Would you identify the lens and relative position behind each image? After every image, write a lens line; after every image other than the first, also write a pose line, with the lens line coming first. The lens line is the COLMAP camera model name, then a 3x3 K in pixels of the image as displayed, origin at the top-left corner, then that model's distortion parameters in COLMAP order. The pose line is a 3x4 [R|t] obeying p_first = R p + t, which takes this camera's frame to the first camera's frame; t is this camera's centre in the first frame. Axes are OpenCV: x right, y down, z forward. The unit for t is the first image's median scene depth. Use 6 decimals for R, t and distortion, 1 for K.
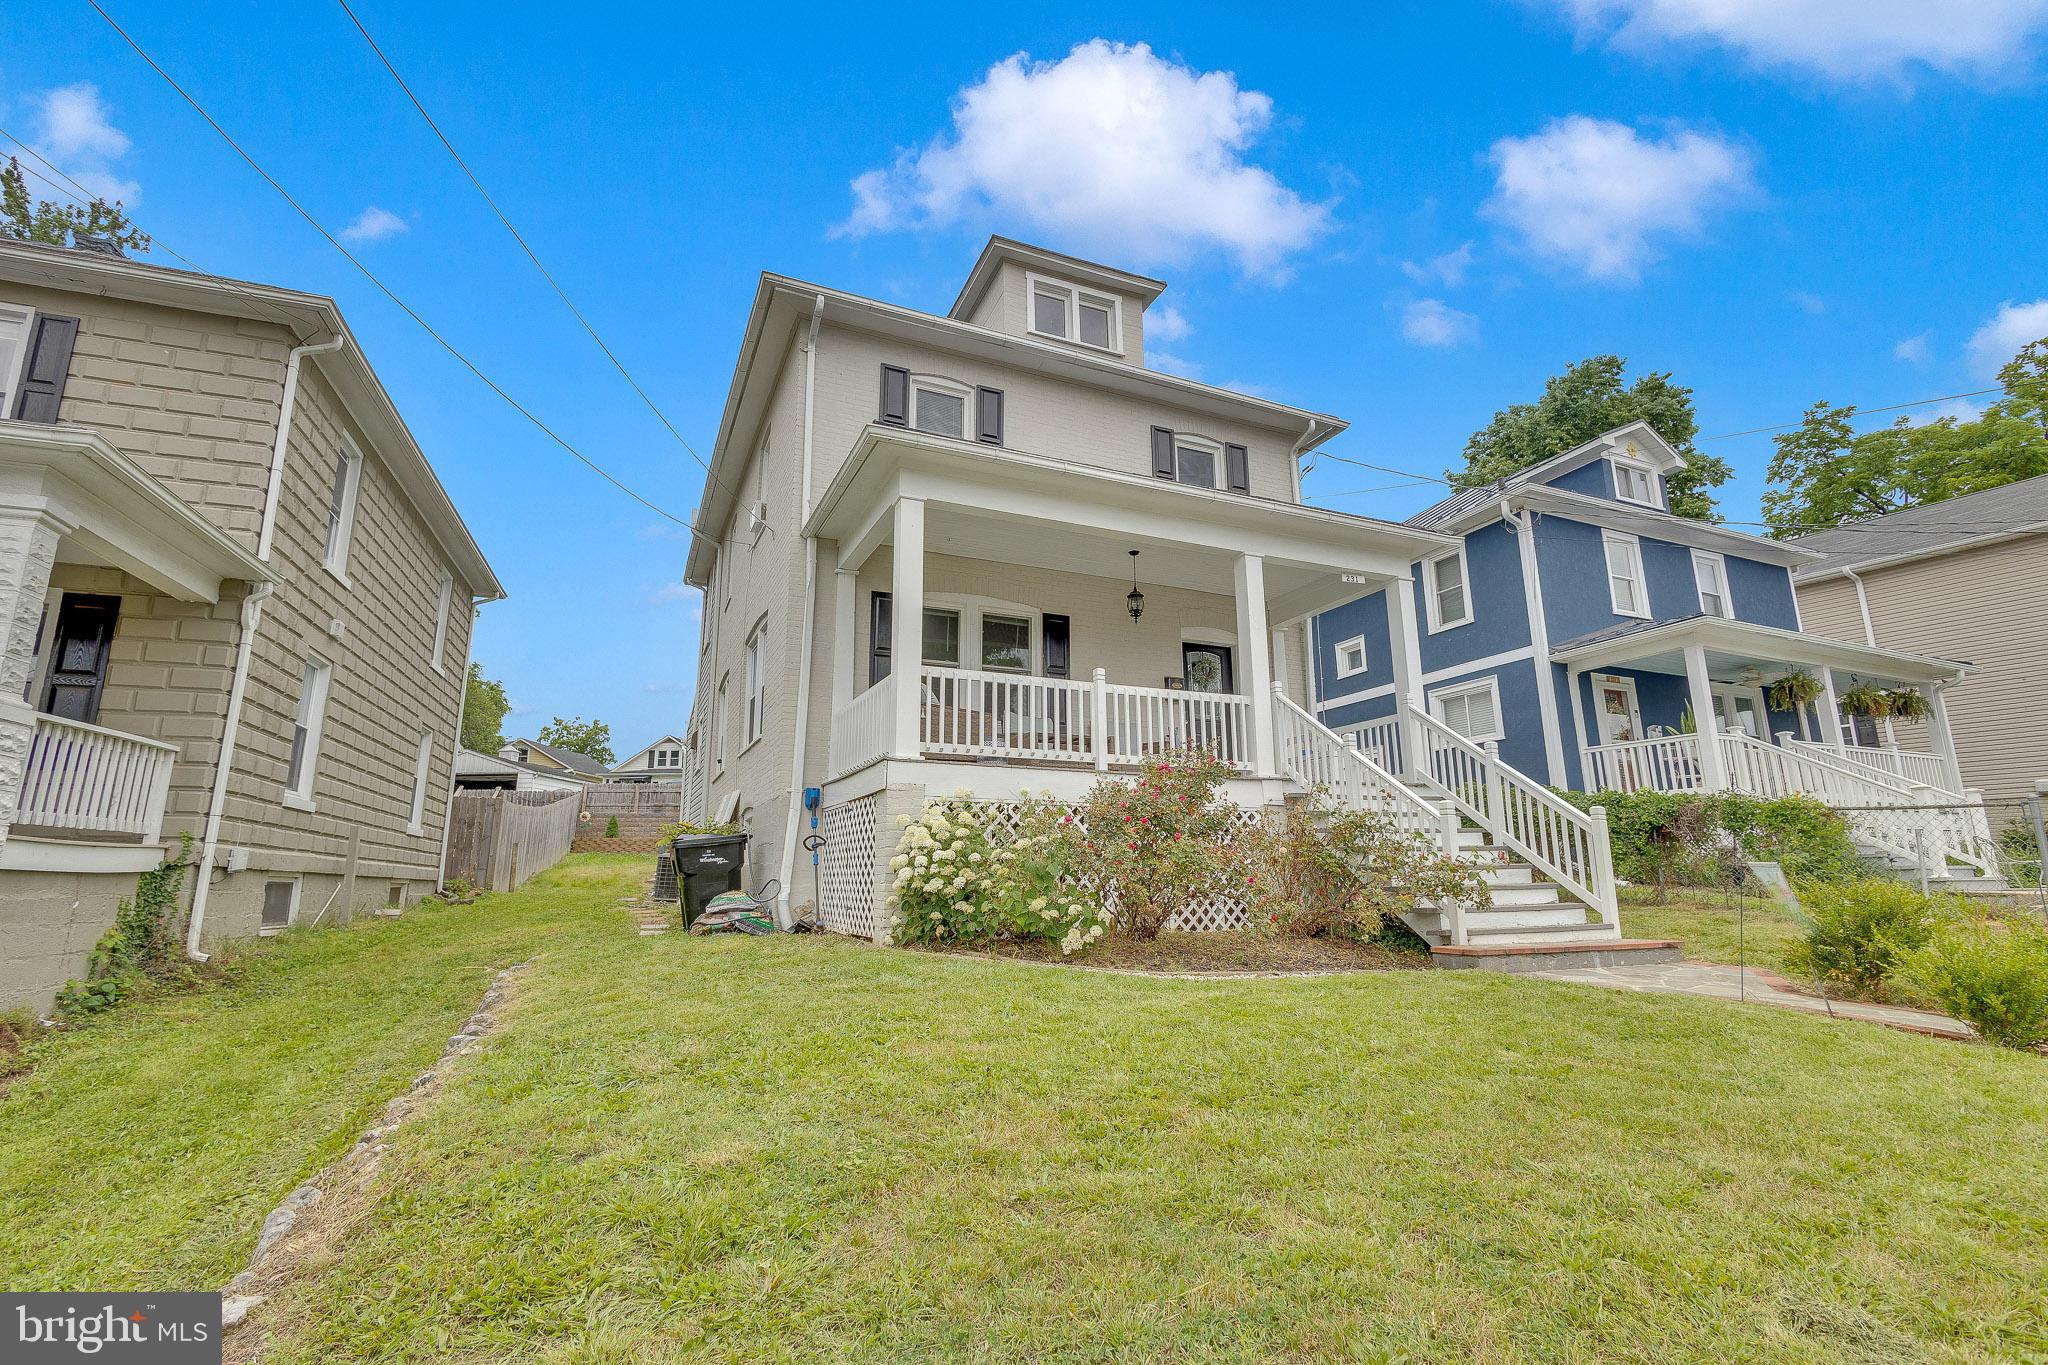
lens RADIAL K [[945.1, 0, 1026.0], [0, 945.1, 673.7], [0, 0, 1]] dist [0.019130, -0.004517]
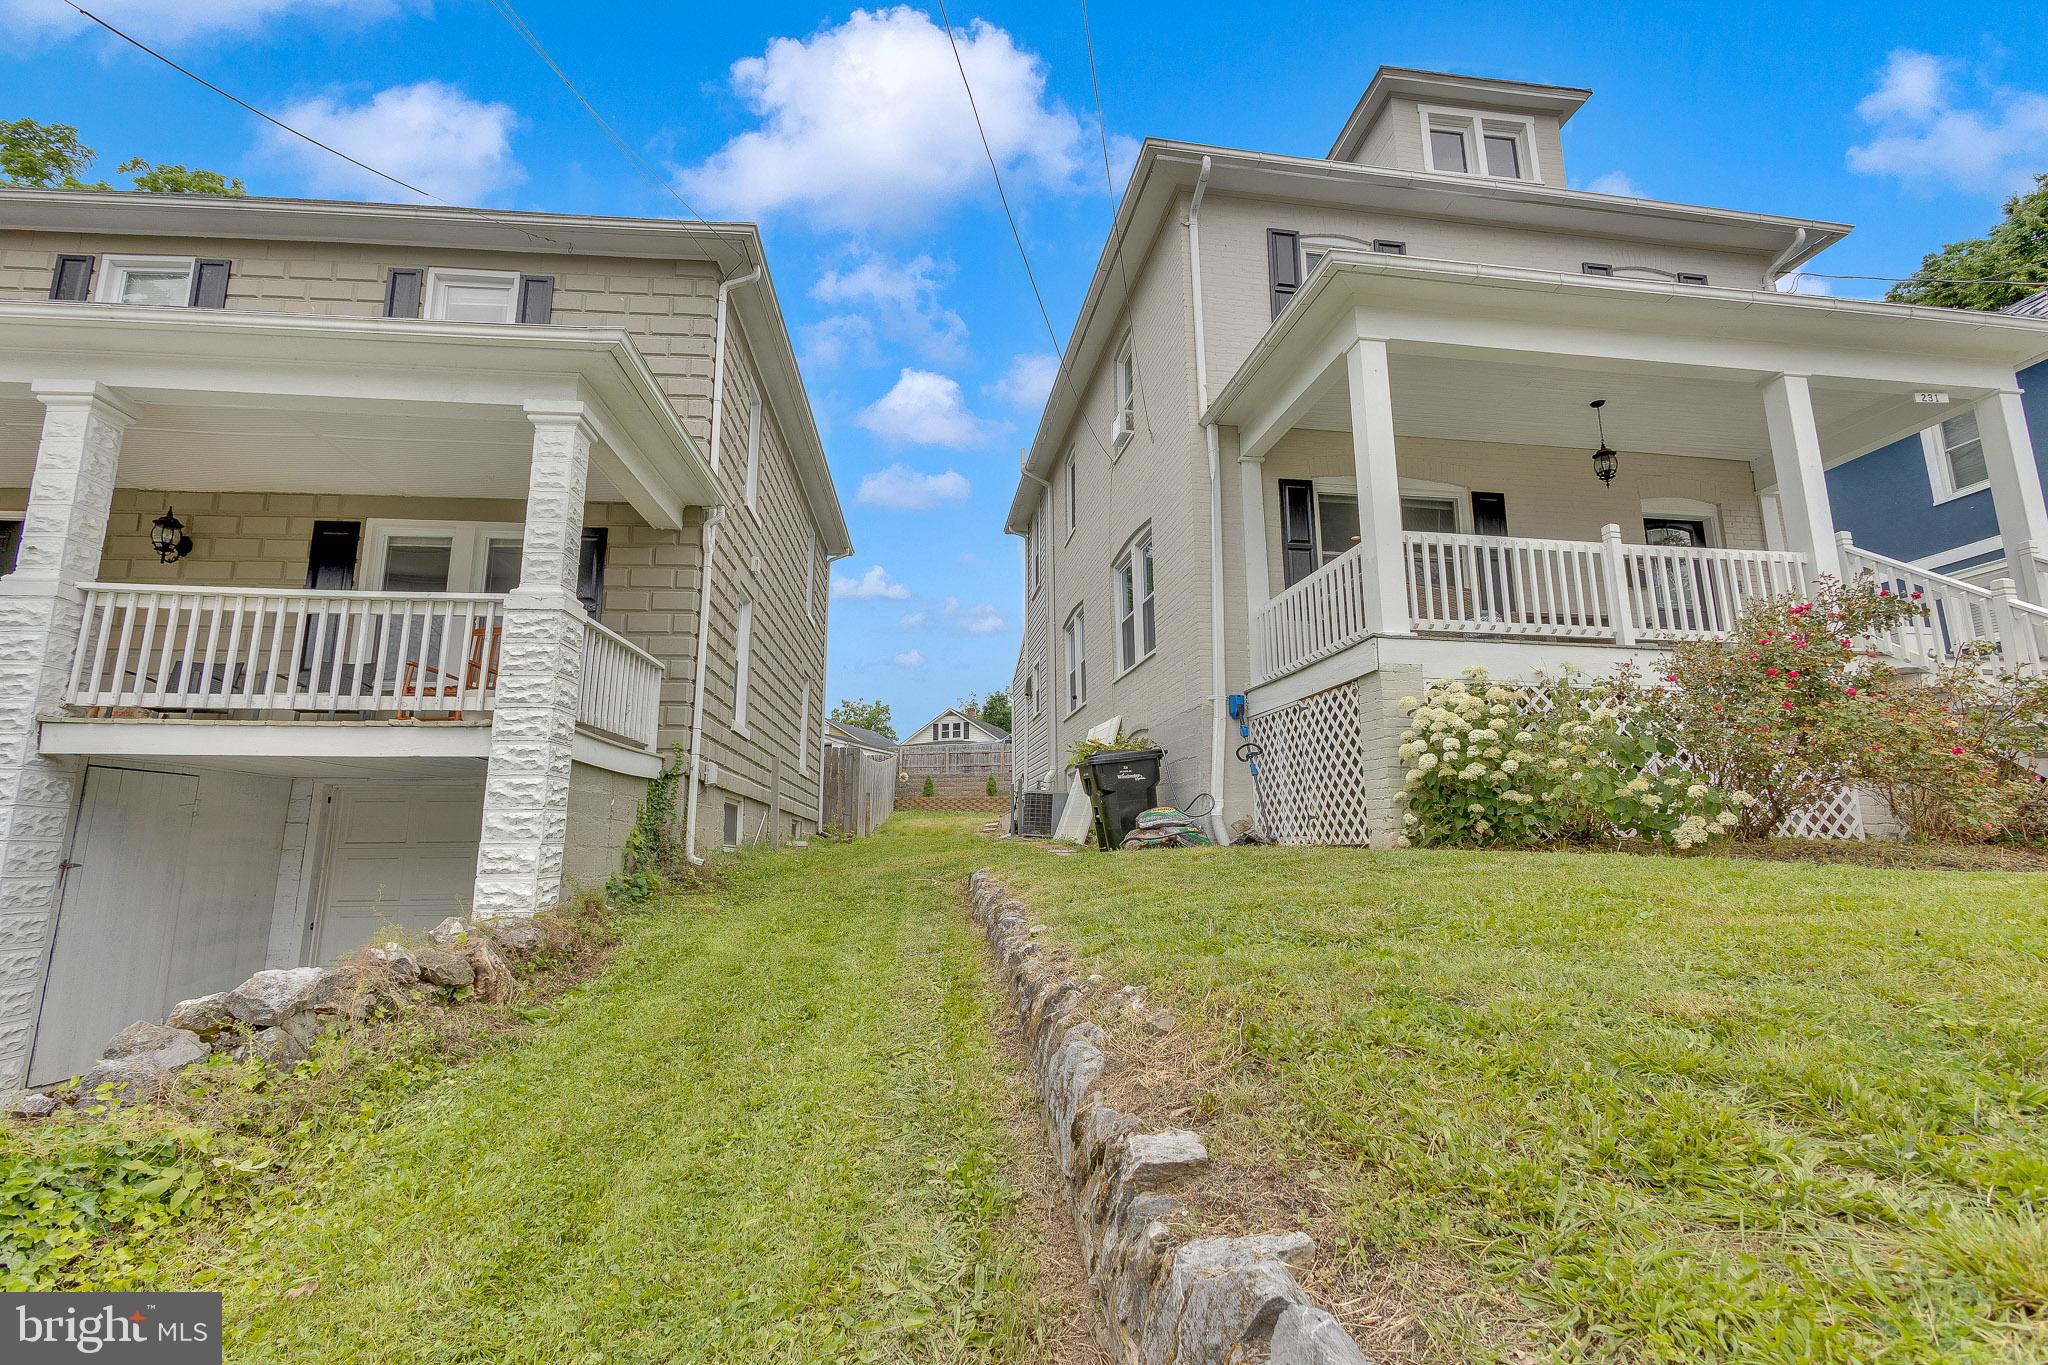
lens RADIAL K [[955.0, 0, 1044.8], [0, 955.0, 663.8], [0, 0, 1]] dist [0.018886, 0.000727]
pose [[0.967590, -0.049797, -0.247568, -0.194976], [0.055430, 0.998337, 0.015829, 0.073937], [0.246368, -0.029039, 0.968741, 0.070498]]
